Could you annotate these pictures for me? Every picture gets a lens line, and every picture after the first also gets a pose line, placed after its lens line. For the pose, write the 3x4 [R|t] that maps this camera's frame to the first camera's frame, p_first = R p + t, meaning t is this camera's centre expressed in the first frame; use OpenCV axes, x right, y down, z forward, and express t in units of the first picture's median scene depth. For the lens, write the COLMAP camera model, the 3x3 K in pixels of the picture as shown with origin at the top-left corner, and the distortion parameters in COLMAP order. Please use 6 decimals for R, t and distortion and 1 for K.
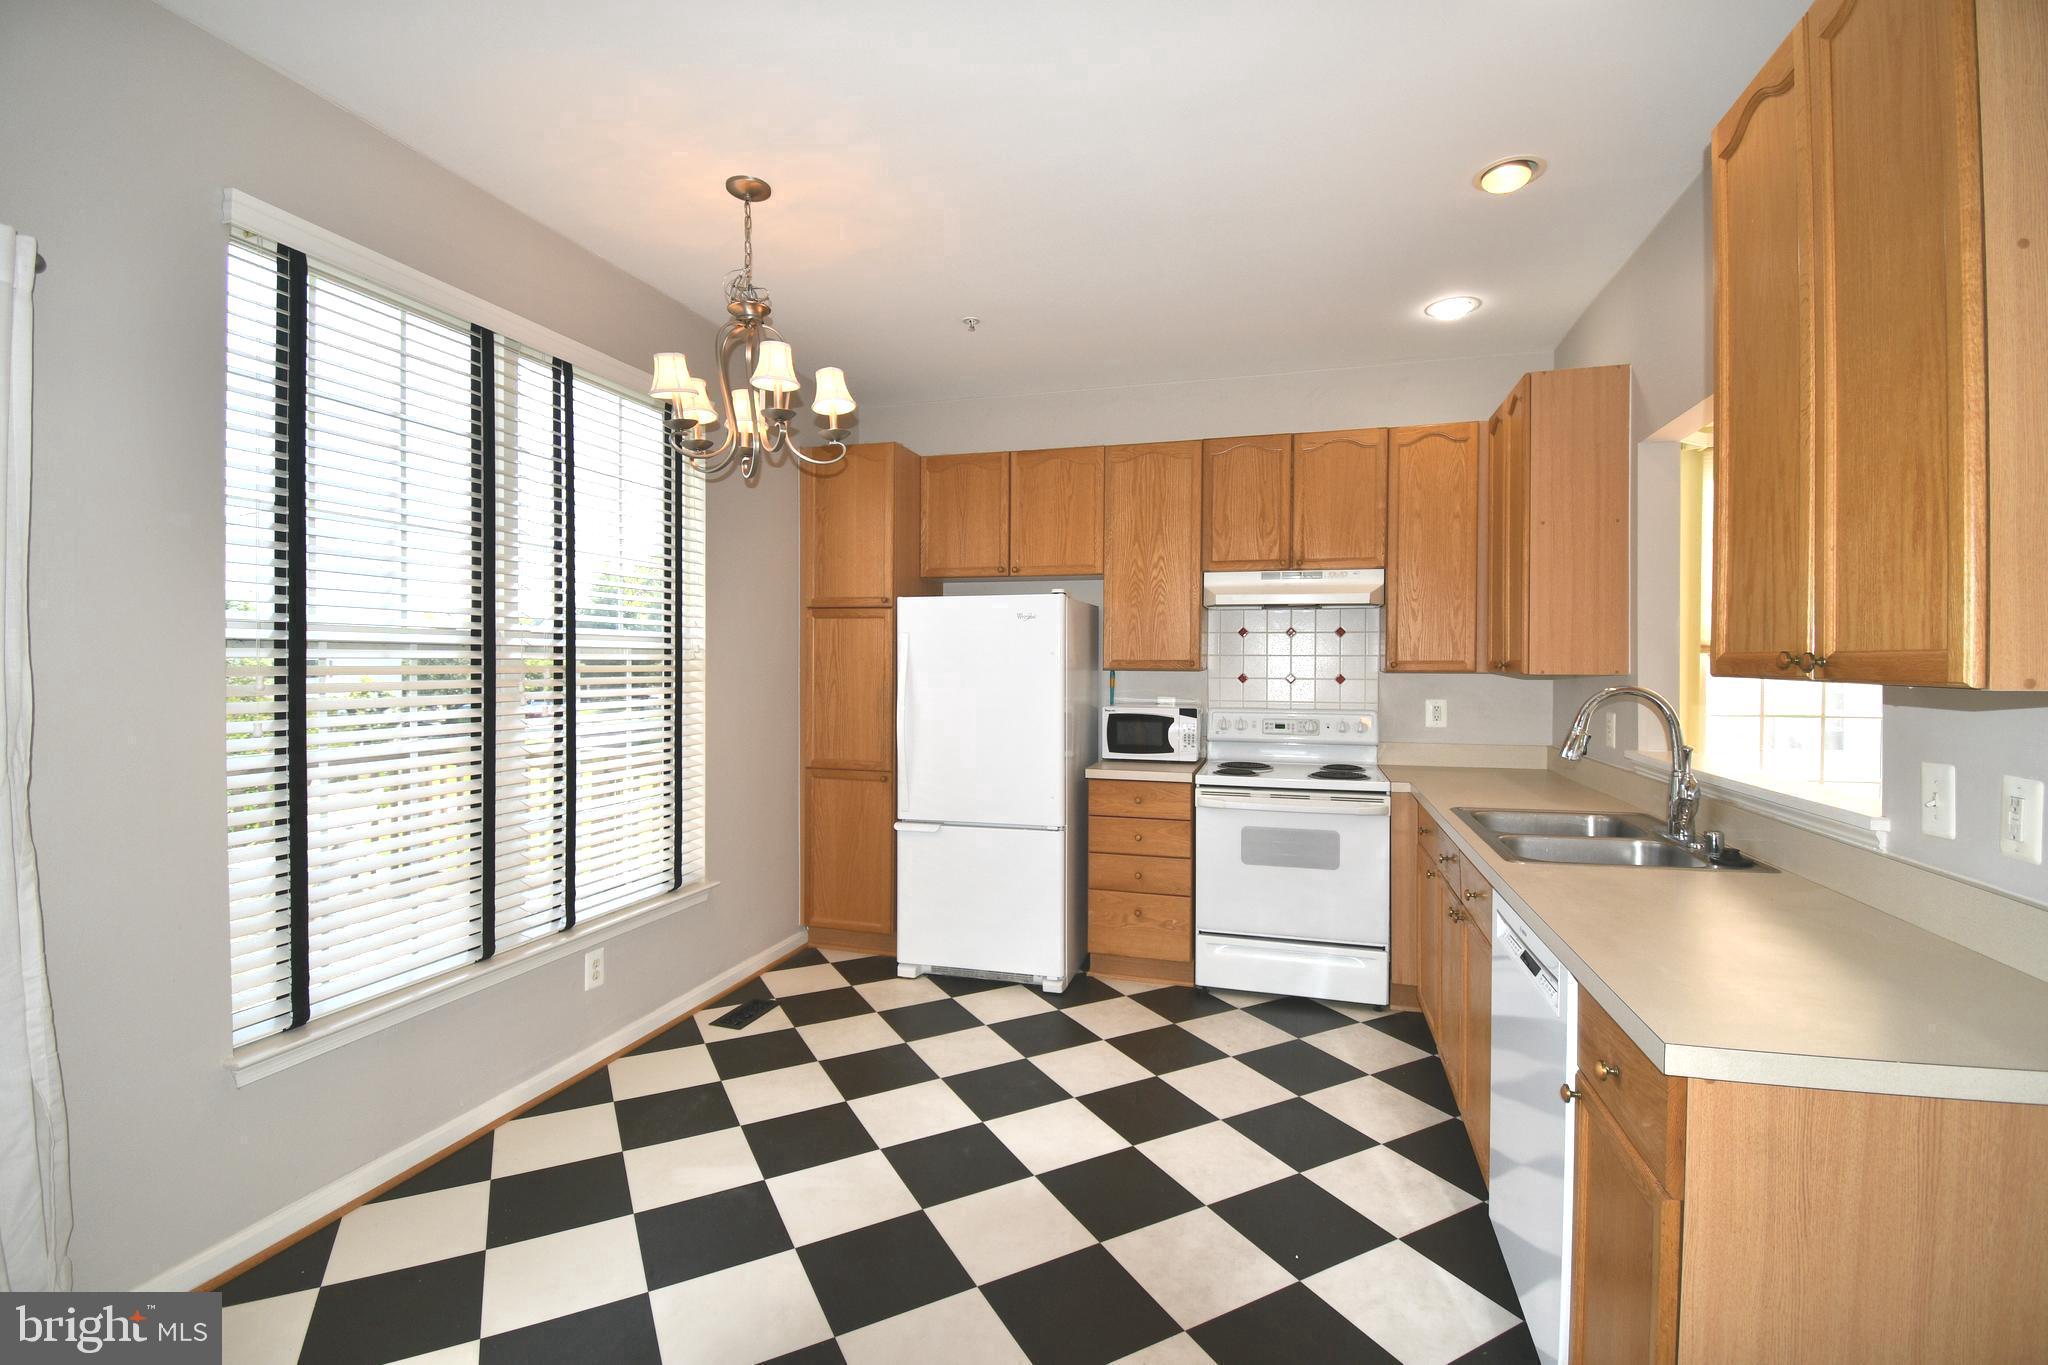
lens RADIAL K [[912.1, 0, 1077.5], [0, 912.1, 680.1], [0, 0, 1]] dist [0.025884, -0.034569]
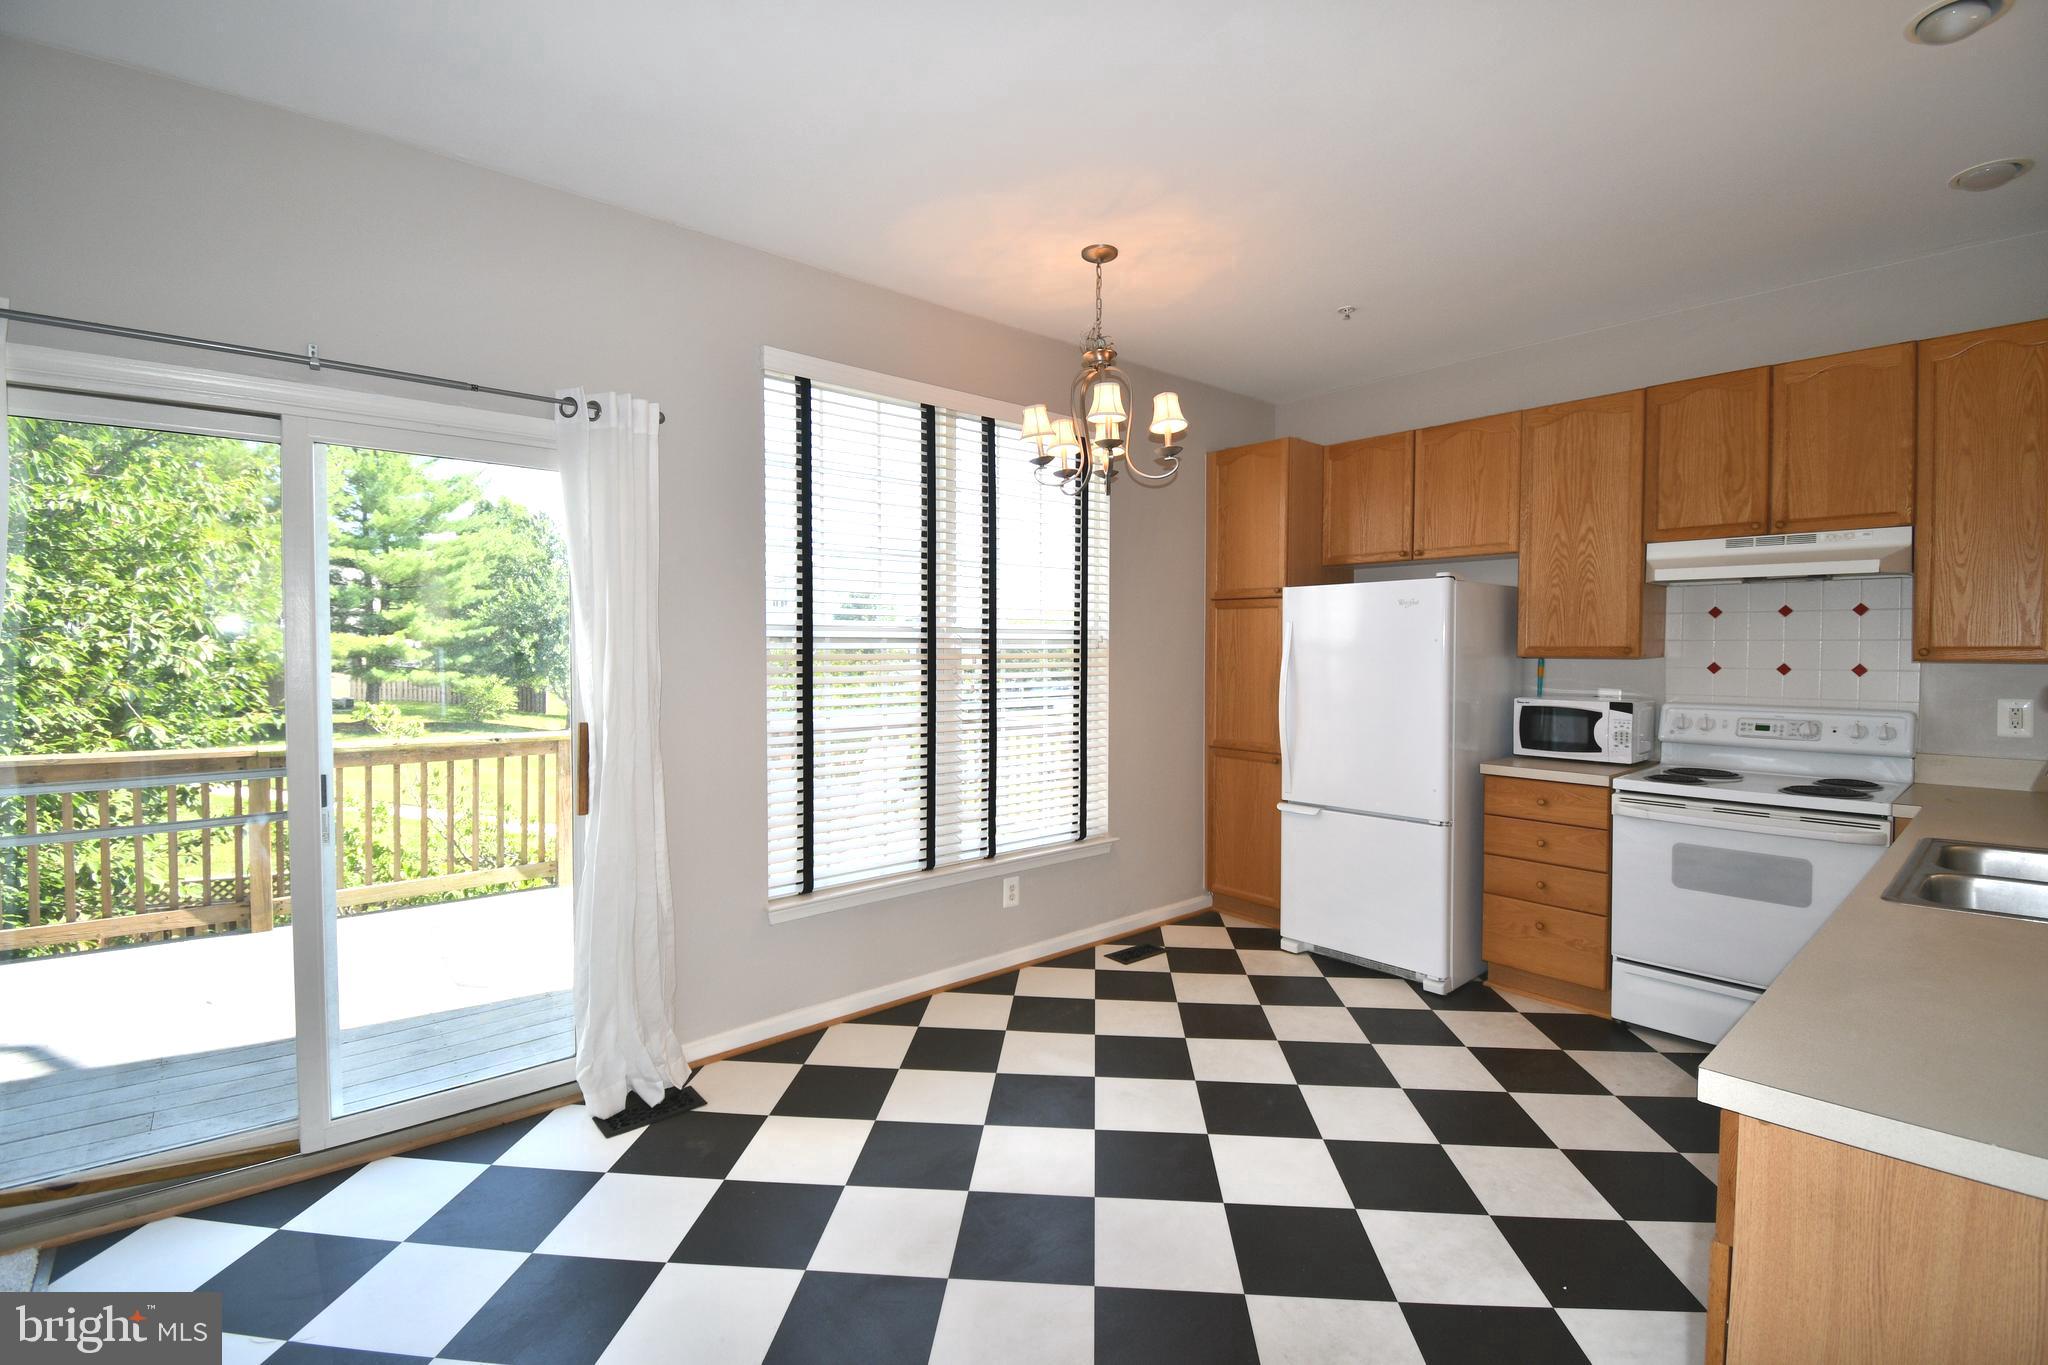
lens RADIAL K [[904.4, 0, 1024.0], [0, 904.4, 682.5], [0, 0, 1]] dist [0.000300, -0.014868]
pose [[0.835328, 0.016645, -0.549500, 0.129309], [-0.007279, 0.999789, 0.019219, -0.000032], [0.549704, -0.012055, 0.835273, -0.027114]]
